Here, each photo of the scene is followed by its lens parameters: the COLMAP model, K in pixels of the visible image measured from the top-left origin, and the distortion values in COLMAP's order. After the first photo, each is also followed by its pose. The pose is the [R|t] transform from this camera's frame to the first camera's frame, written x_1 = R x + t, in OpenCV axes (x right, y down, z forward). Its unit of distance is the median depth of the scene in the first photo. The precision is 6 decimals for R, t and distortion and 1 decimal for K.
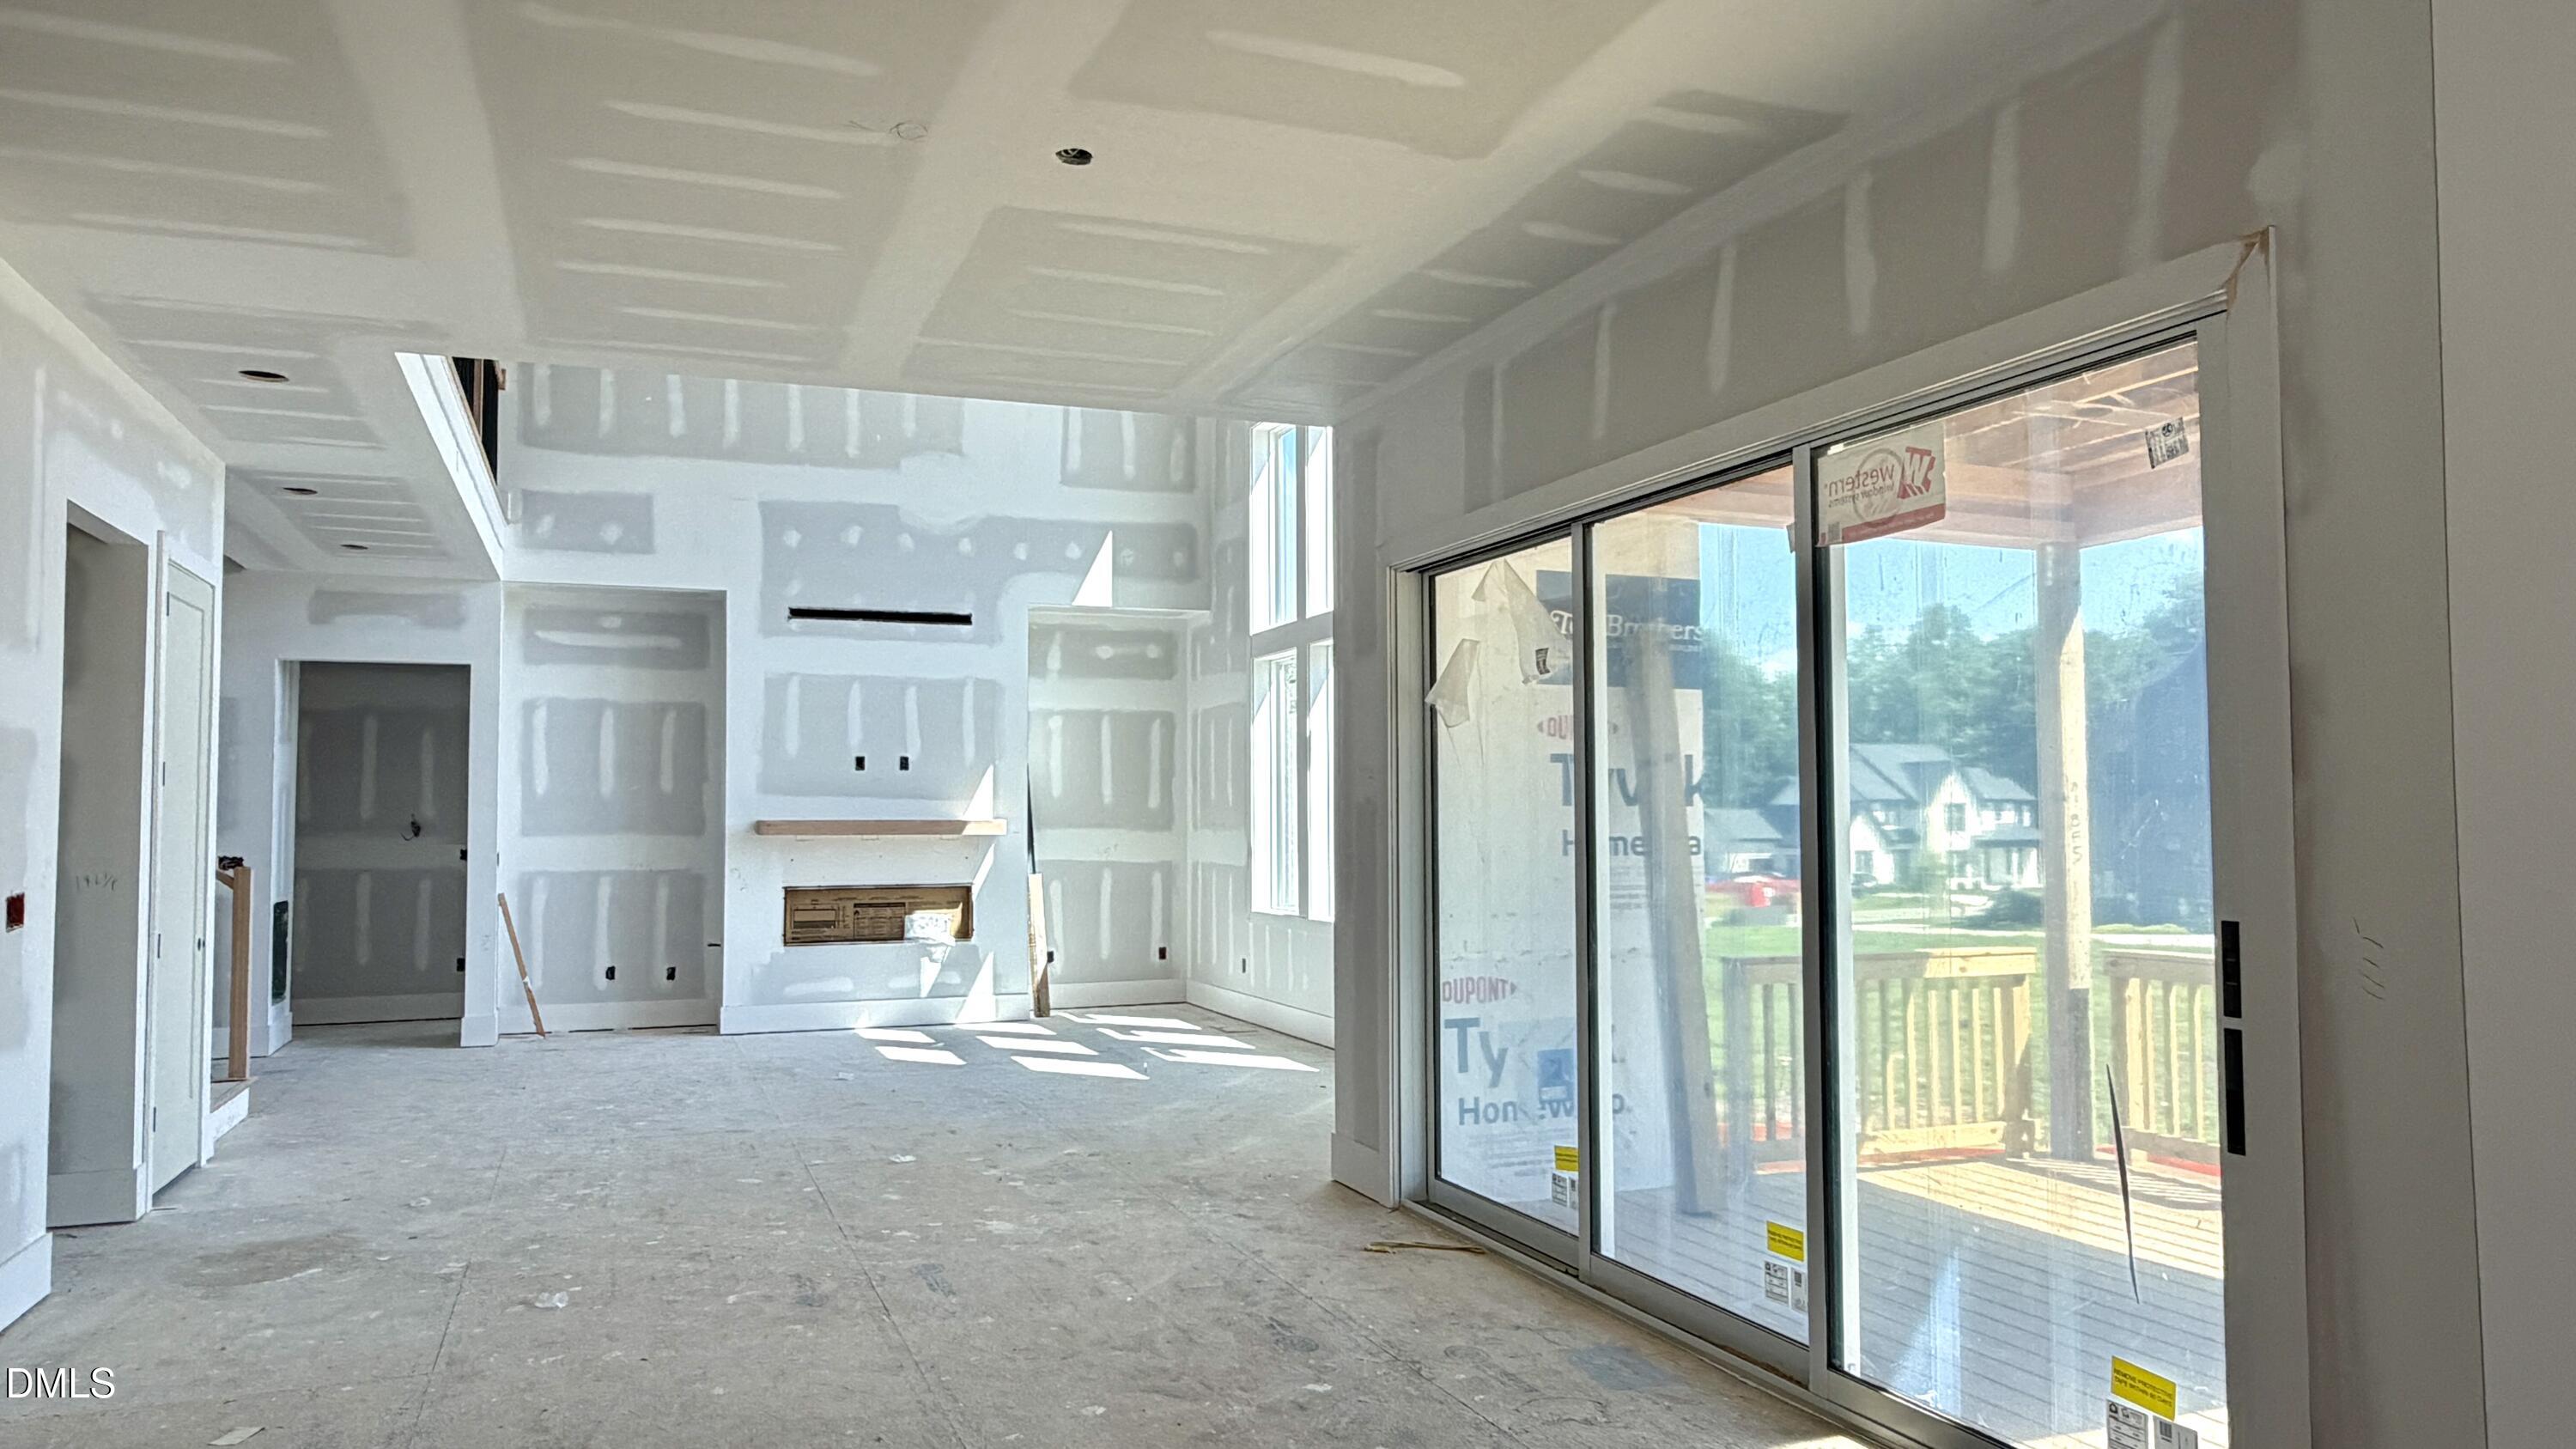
lens RADIAL K [[1703.3, 0, 1284.7], [0, 1703.3, 738.2], [0, 0, 1]] dist [-0.000486, -0.000155]
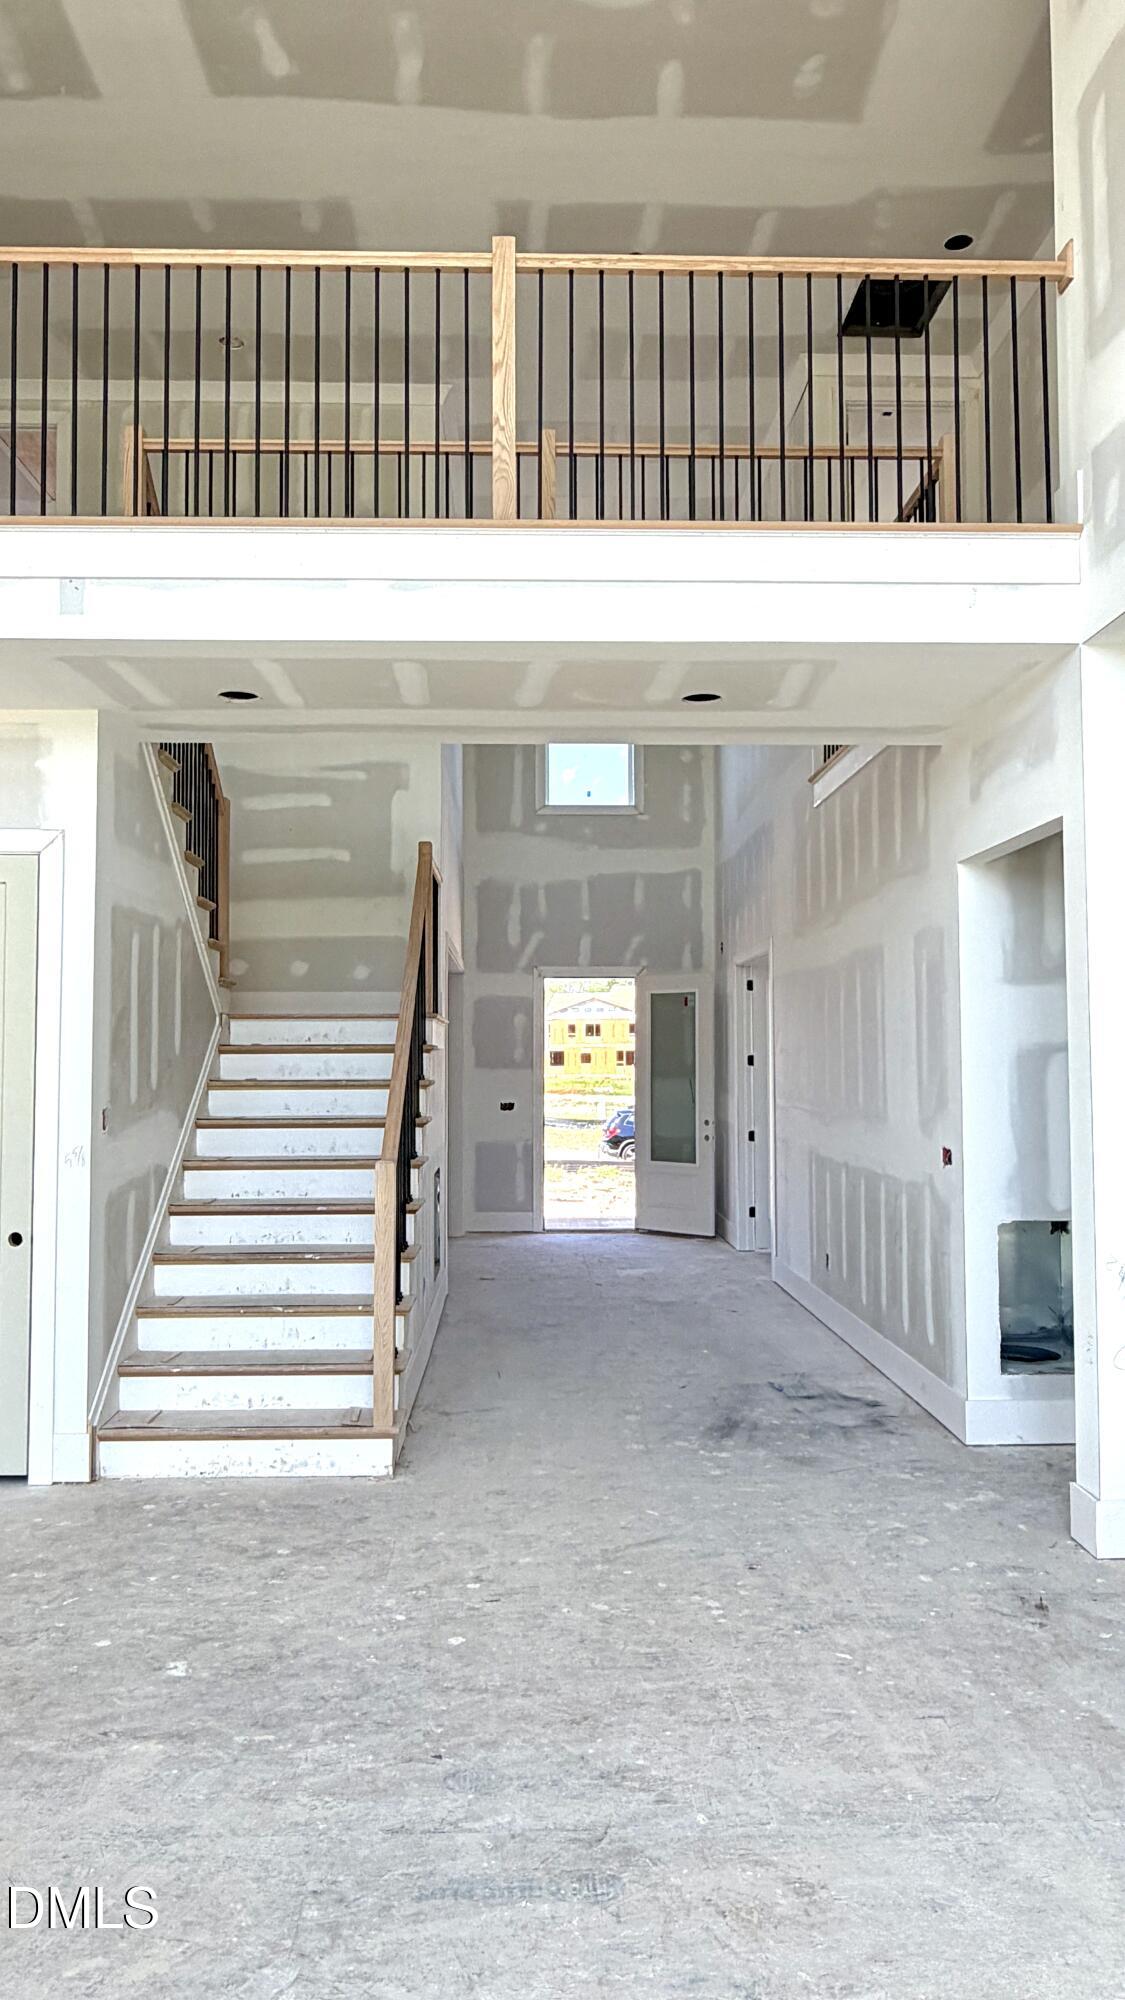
lens RADIAL K [[1322.2, 0, 554.4], [0, 1322.2, 1002.2], [0, 0, 1]] dist [-0.000486, -0.000155]
pose [[-0.336485, -0.037580, -0.940939, -0.033922], [0.048146, 0.997210, -0.057045, 0.029031], [0.940457, -0.064497, -0.333737, 0.930493]]
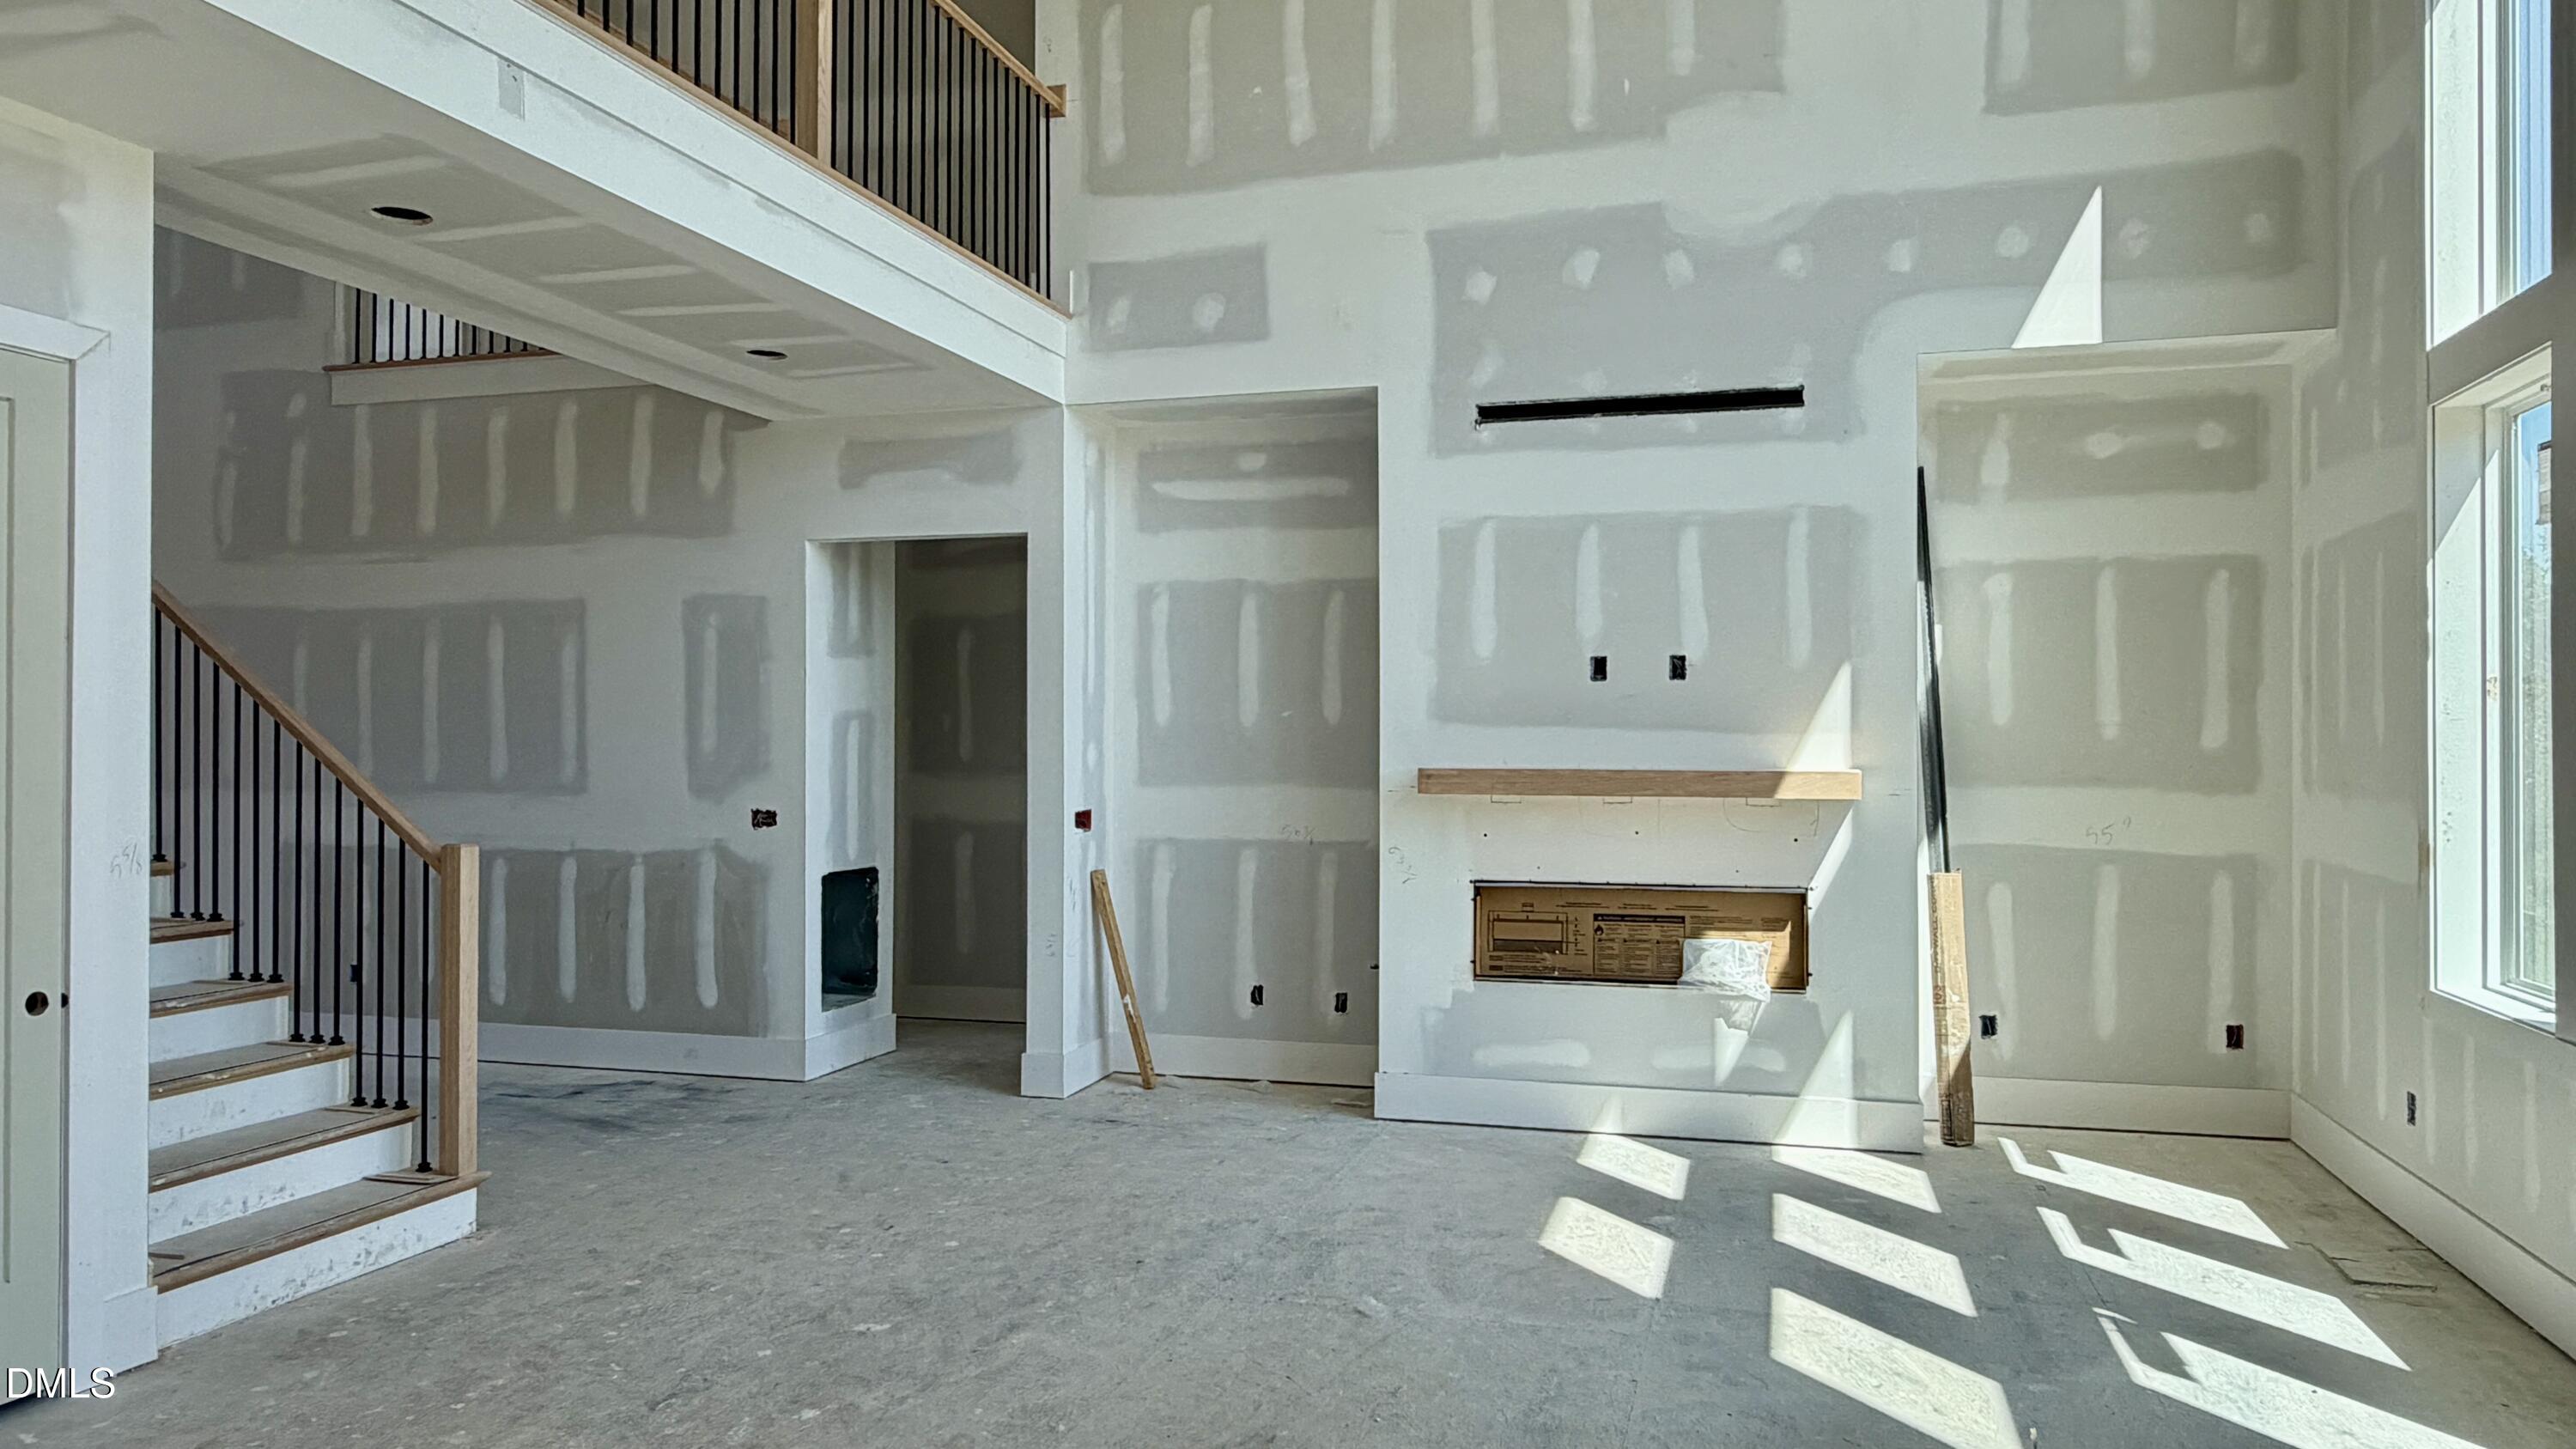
lens RADIAL K [[1703.3, 0, 1280.6], [0, 1703.3, 731.9], [0, 0, 1]] dist [-0.000486, -0.000155]
pose [[0.792922, 0.000967, -0.609322, 0.012689], [0.024027, 0.999171, 0.032853, 0.014813], [0.608849, -0.040690, 0.792242, 0.493353]]
